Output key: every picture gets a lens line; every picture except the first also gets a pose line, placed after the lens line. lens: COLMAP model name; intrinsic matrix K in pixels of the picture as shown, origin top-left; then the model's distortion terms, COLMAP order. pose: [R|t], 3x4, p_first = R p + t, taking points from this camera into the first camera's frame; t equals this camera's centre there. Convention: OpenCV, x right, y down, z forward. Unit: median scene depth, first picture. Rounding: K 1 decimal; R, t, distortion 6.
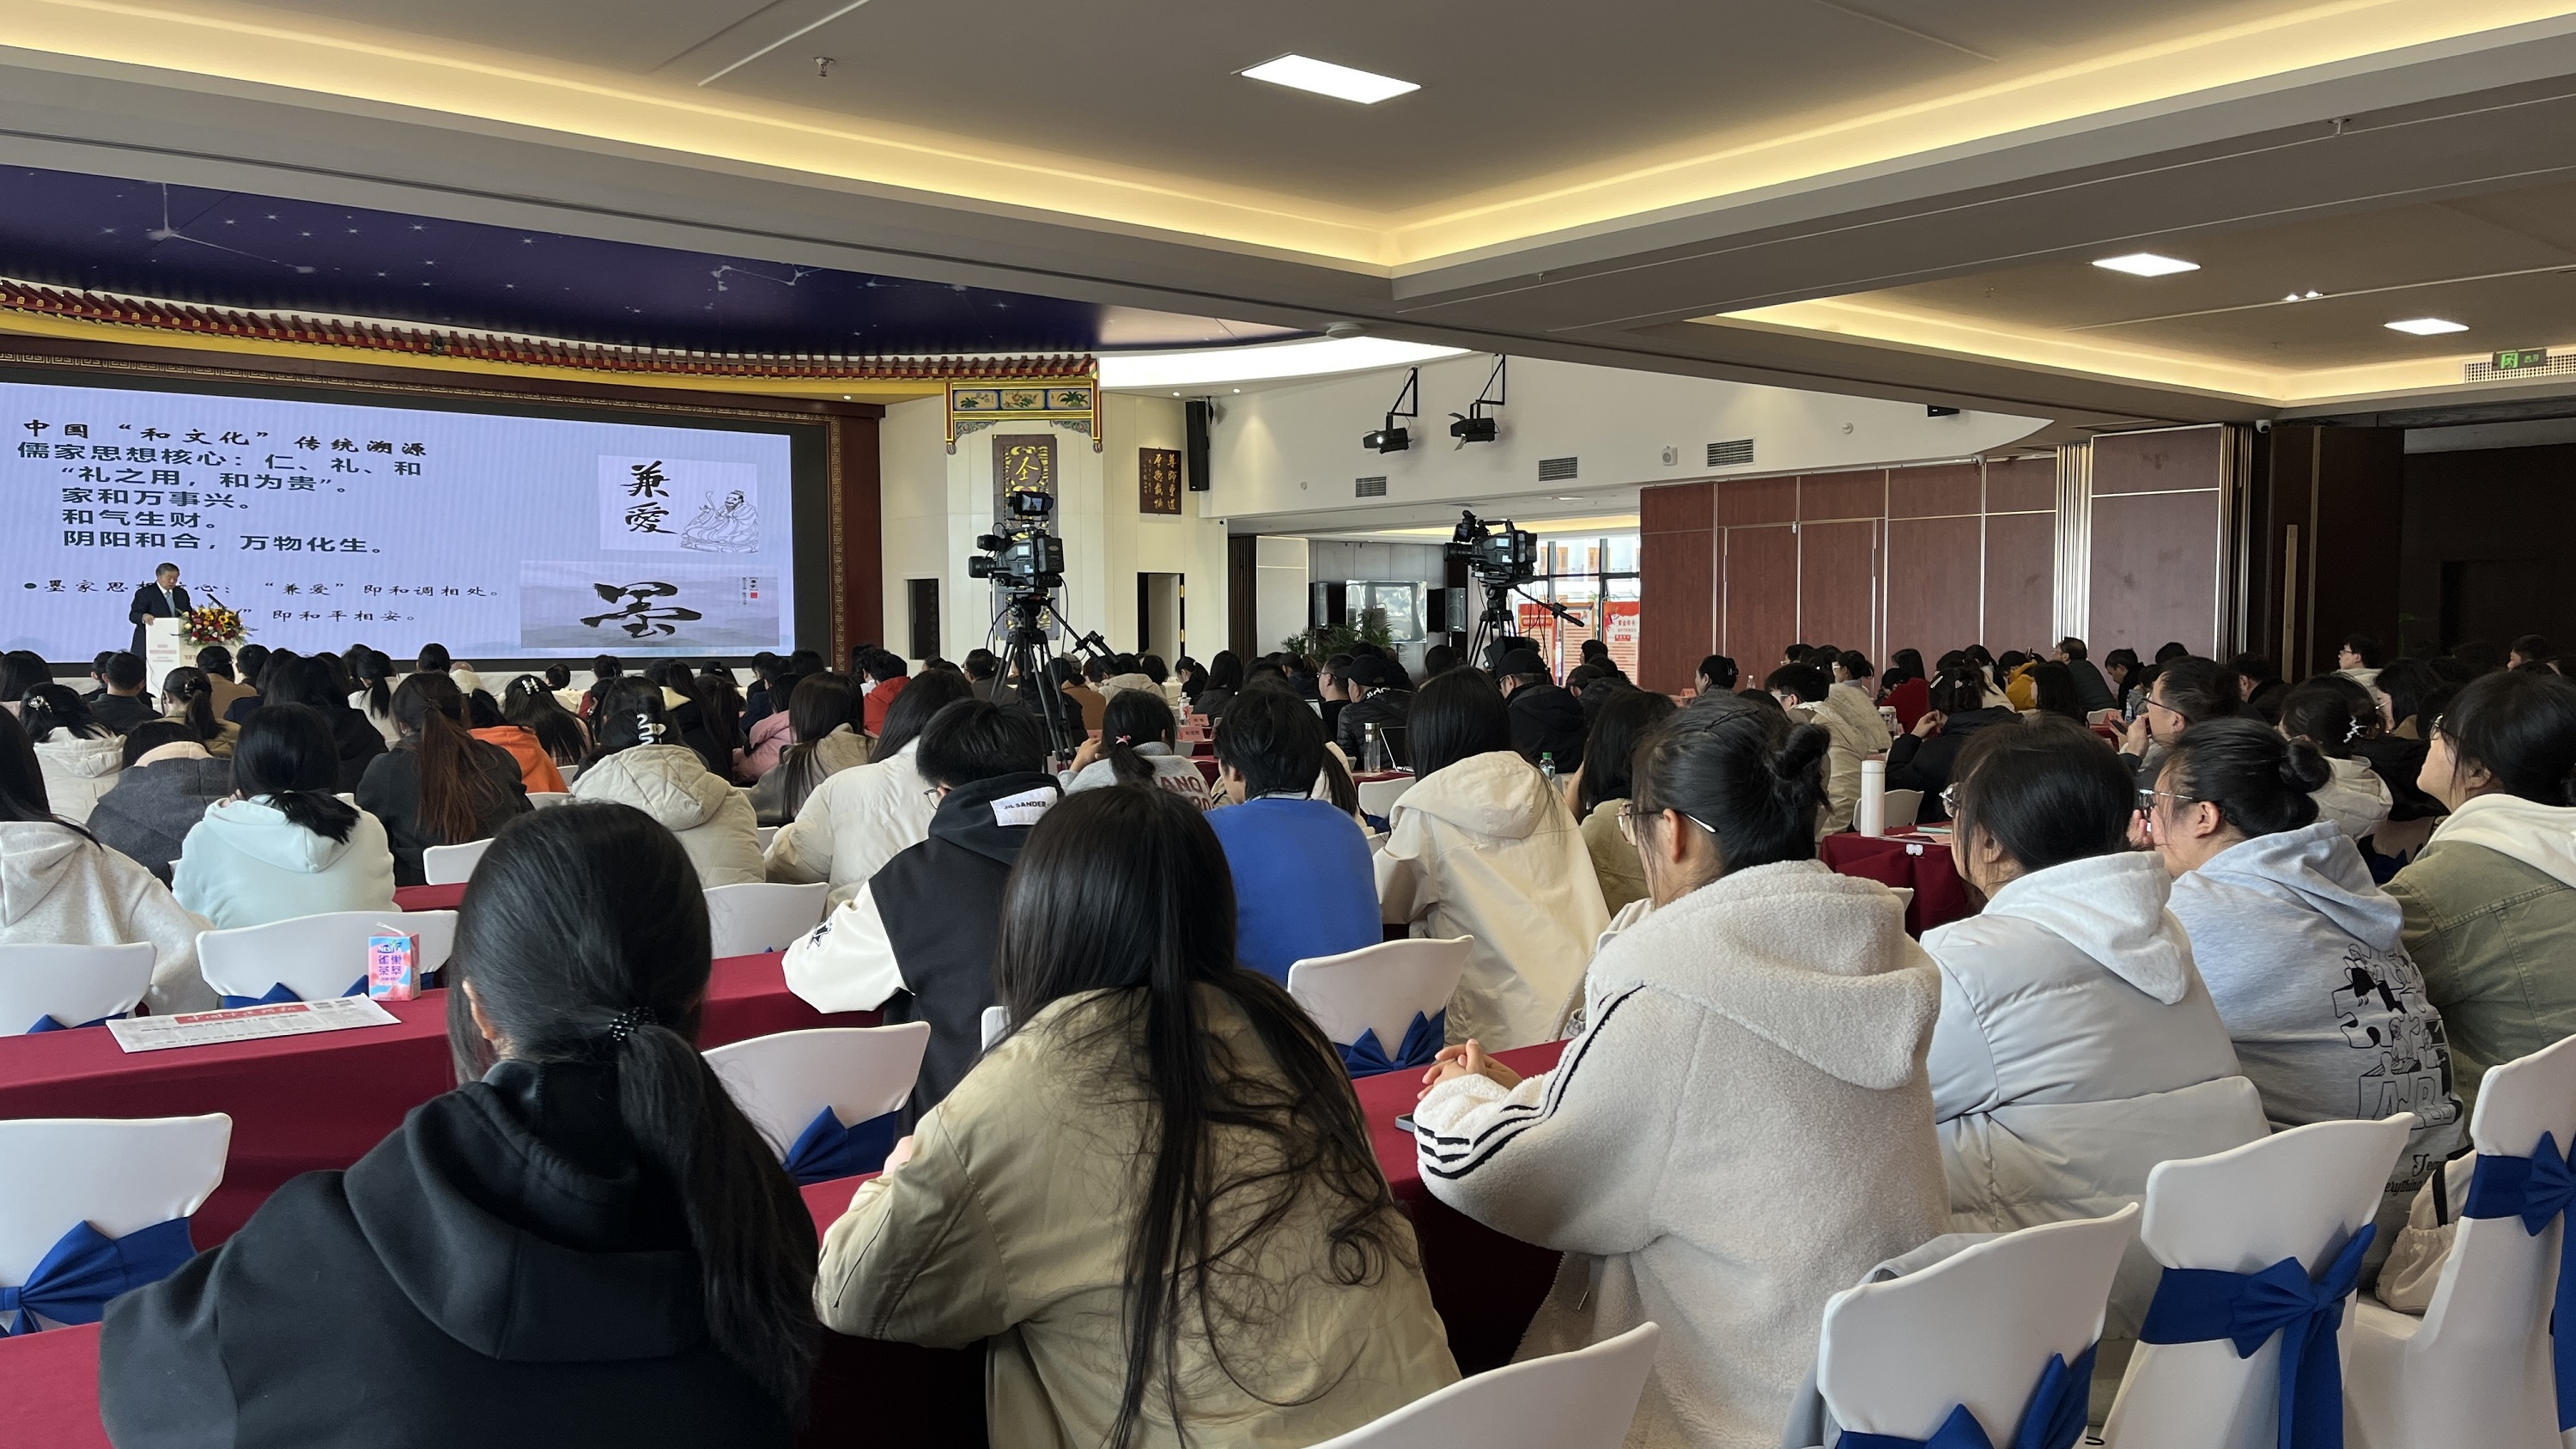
lens RADIAL K [[1880.1, 0, 1309.9], [0, 1880.1, 729.2], [0, 0, 1]] dist [0.013076, -0.014455]
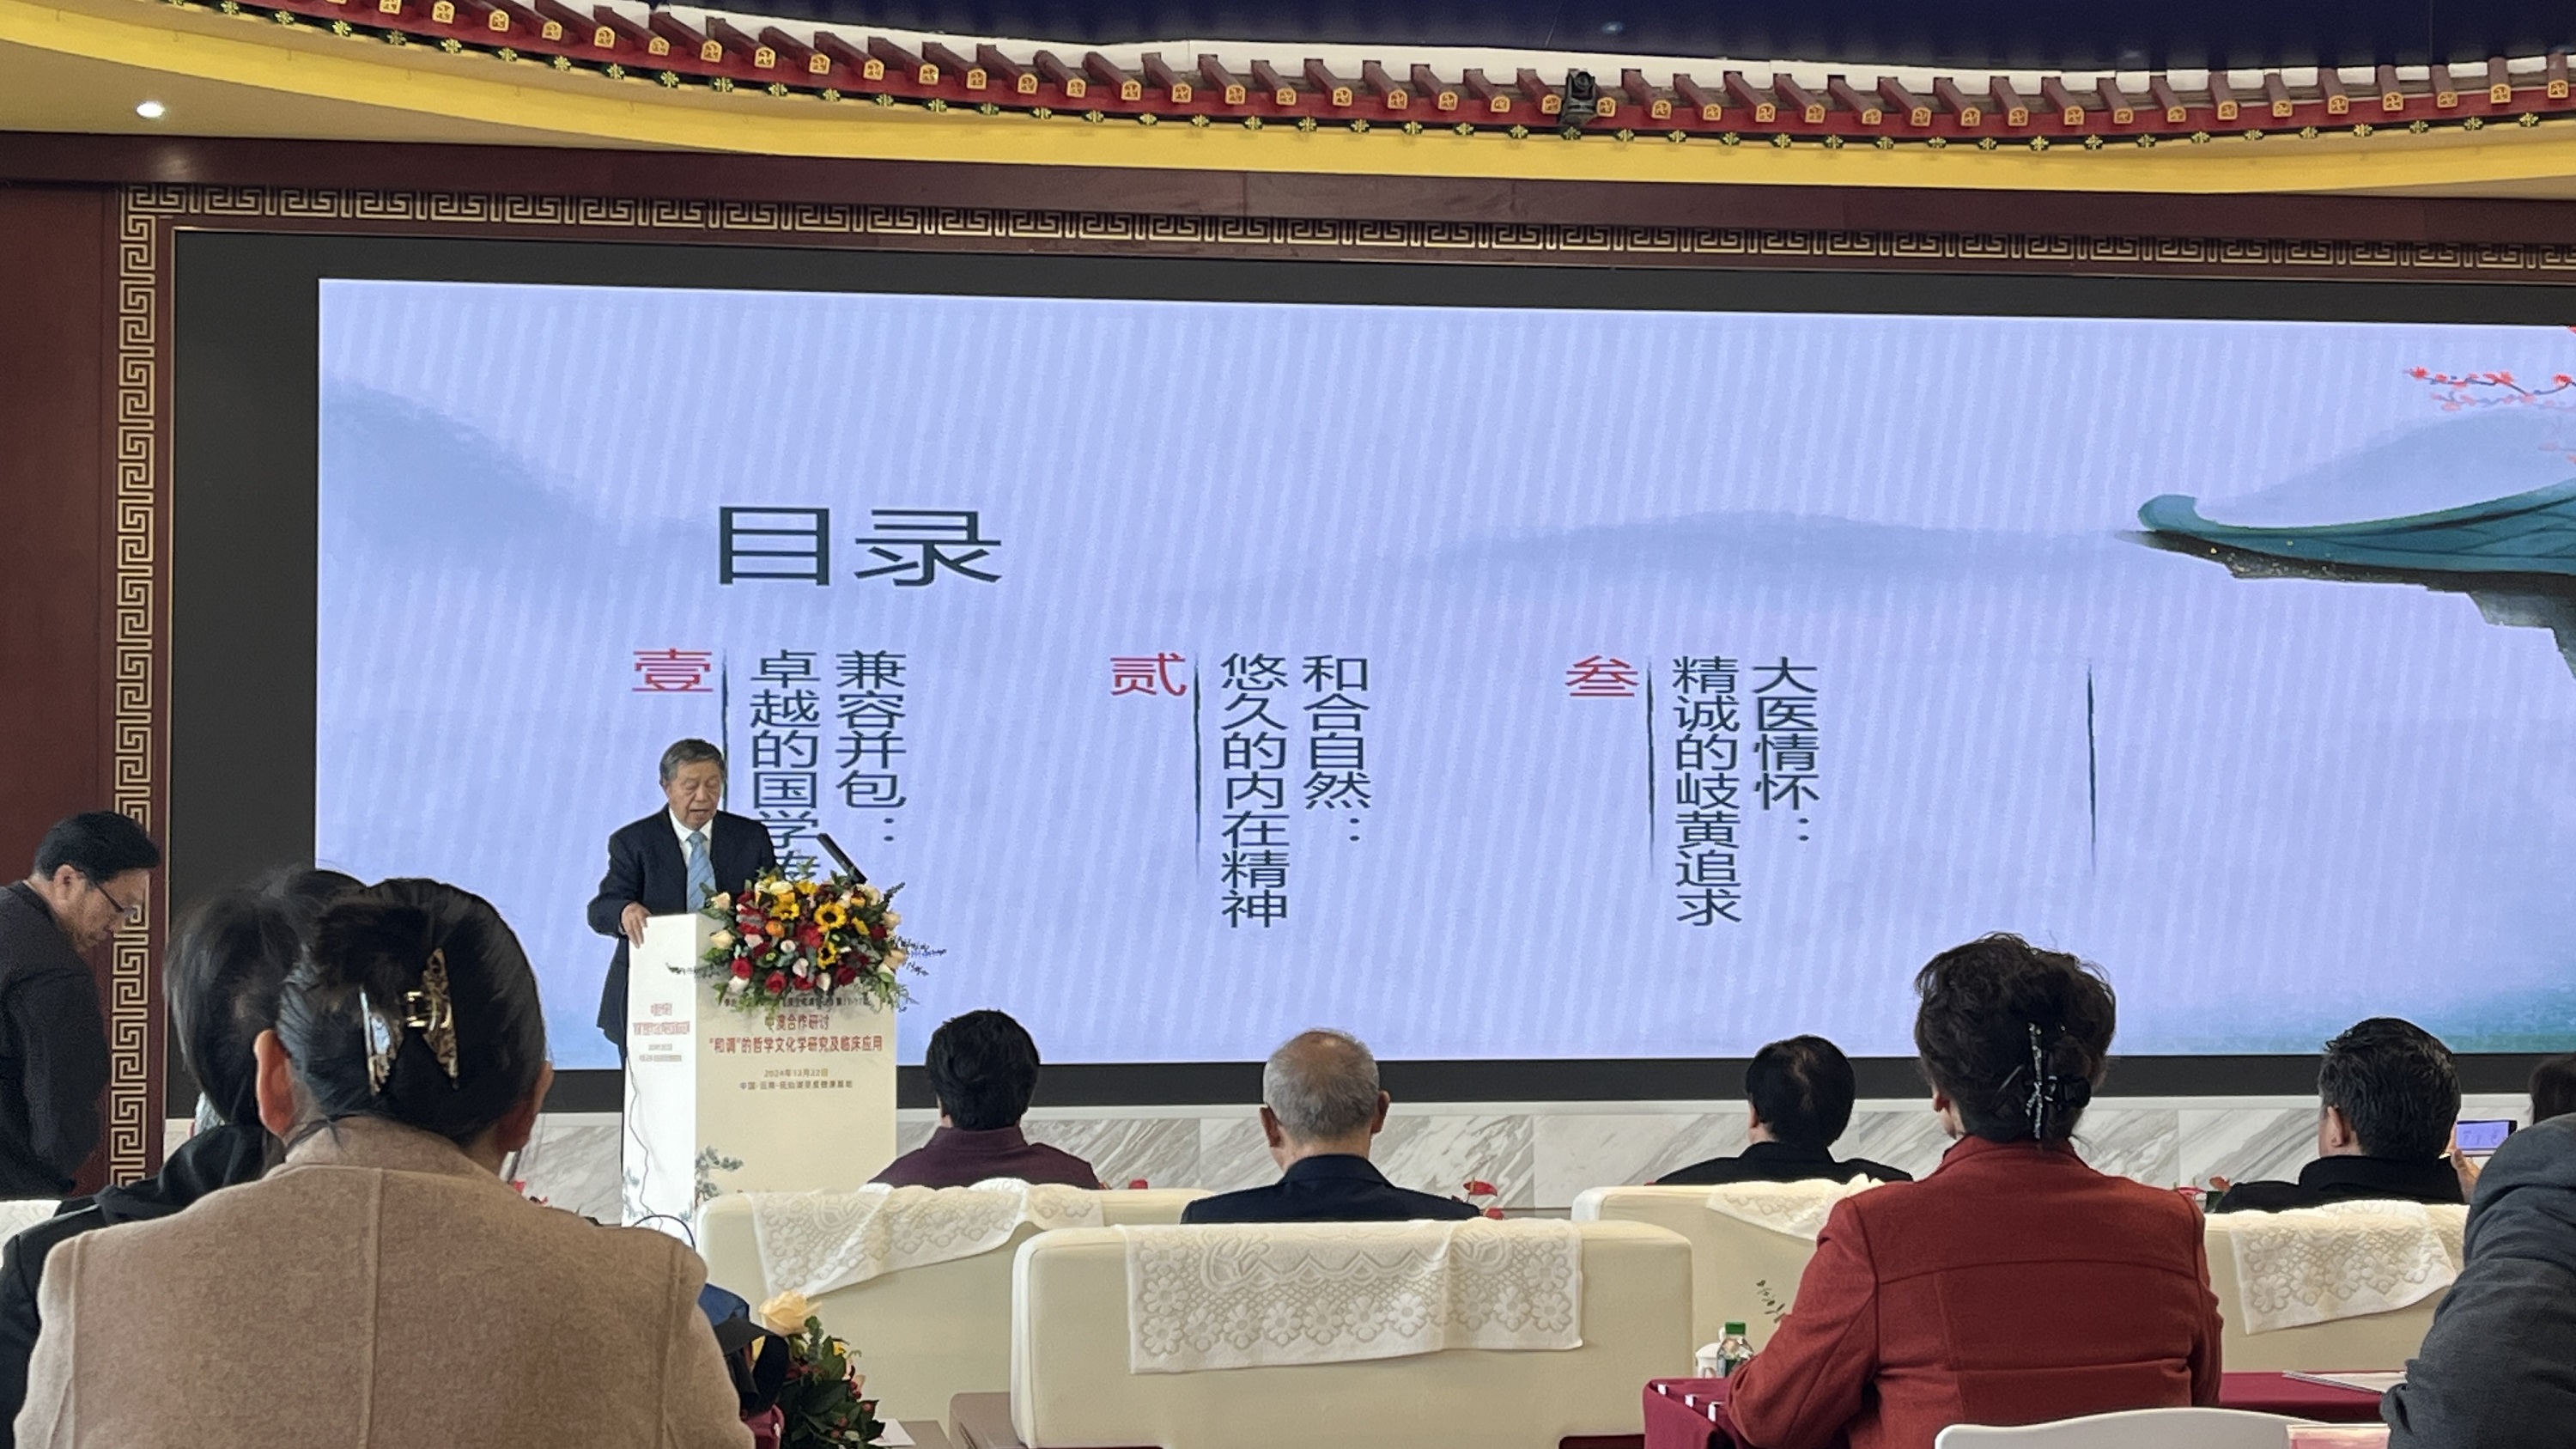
lens RADIAL K [[4002.5, 0, 1295.1], [0, 4002.5, 718.8], [0, 0, 1]] dist [0.056886, 0.000000]
pose [[0.852920, -0.045351, -0.520069, -0.132600], [-0.020829, 0.992470, -0.120705, -0.010681], [0.521626, 0.113784, 0.845553, 0.356630]]
